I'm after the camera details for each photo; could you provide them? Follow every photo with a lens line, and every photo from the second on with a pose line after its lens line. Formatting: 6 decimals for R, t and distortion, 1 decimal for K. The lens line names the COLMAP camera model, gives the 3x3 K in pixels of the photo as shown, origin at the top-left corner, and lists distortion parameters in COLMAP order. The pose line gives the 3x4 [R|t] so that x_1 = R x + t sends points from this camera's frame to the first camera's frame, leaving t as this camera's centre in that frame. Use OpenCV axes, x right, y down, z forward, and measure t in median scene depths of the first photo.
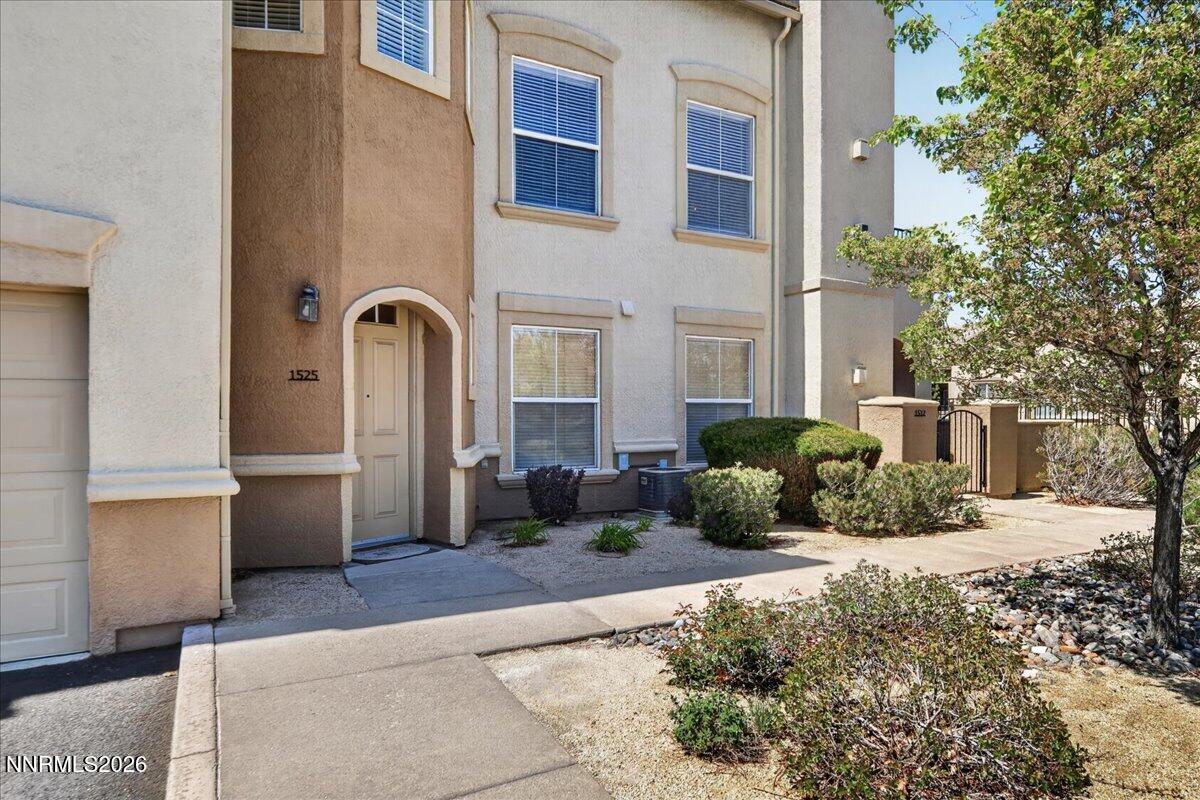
lens RADIAL K [[496.9, 0, 600.0], [0, 496.9, 400.0], [0, 0, 1]] dist [0.002238, -0.000061]
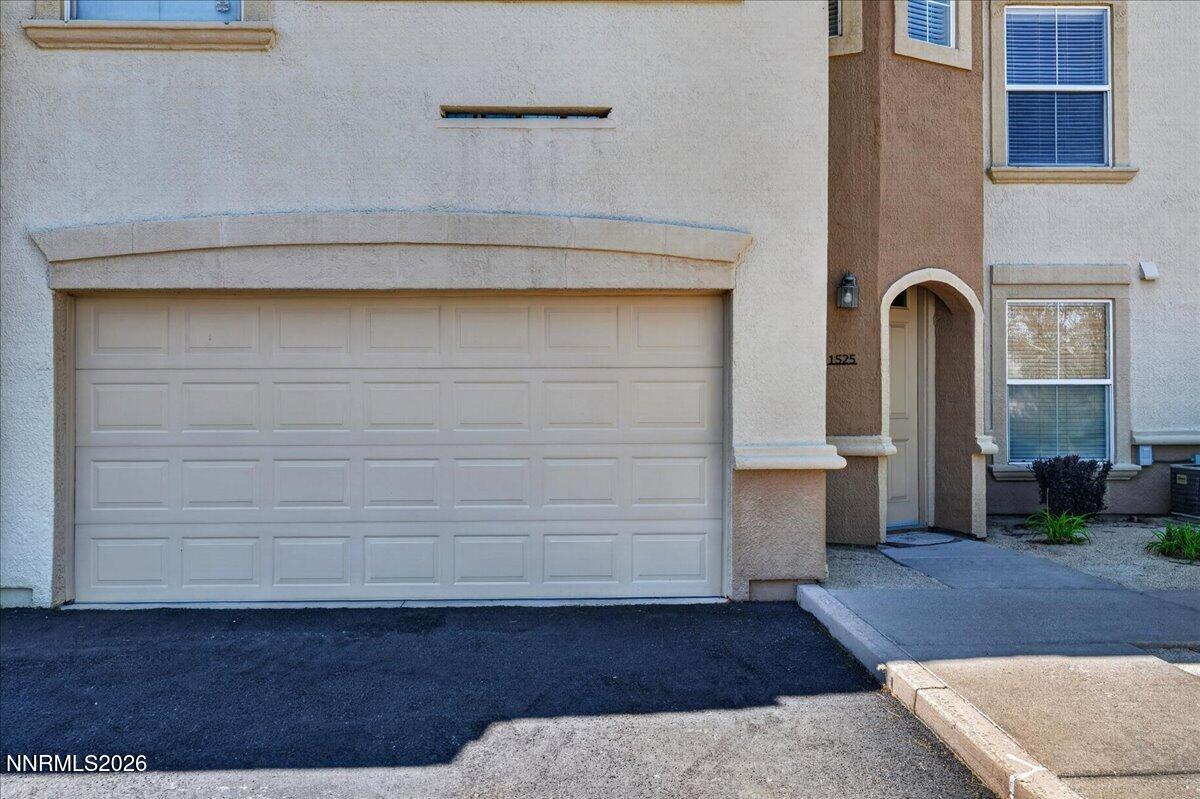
lens RADIAL K [[565.3, 0, 600.1], [0, 565.3, 381.9], [0, 0, 1]] dist [-0.002078, -0.000553]
pose [[0.934457, -0.014357, -0.355786, -0.547490], [0.008977, 0.999819, -0.016769, 0.010362], [0.355962, 0.012476, 0.934417, -0.244265]]
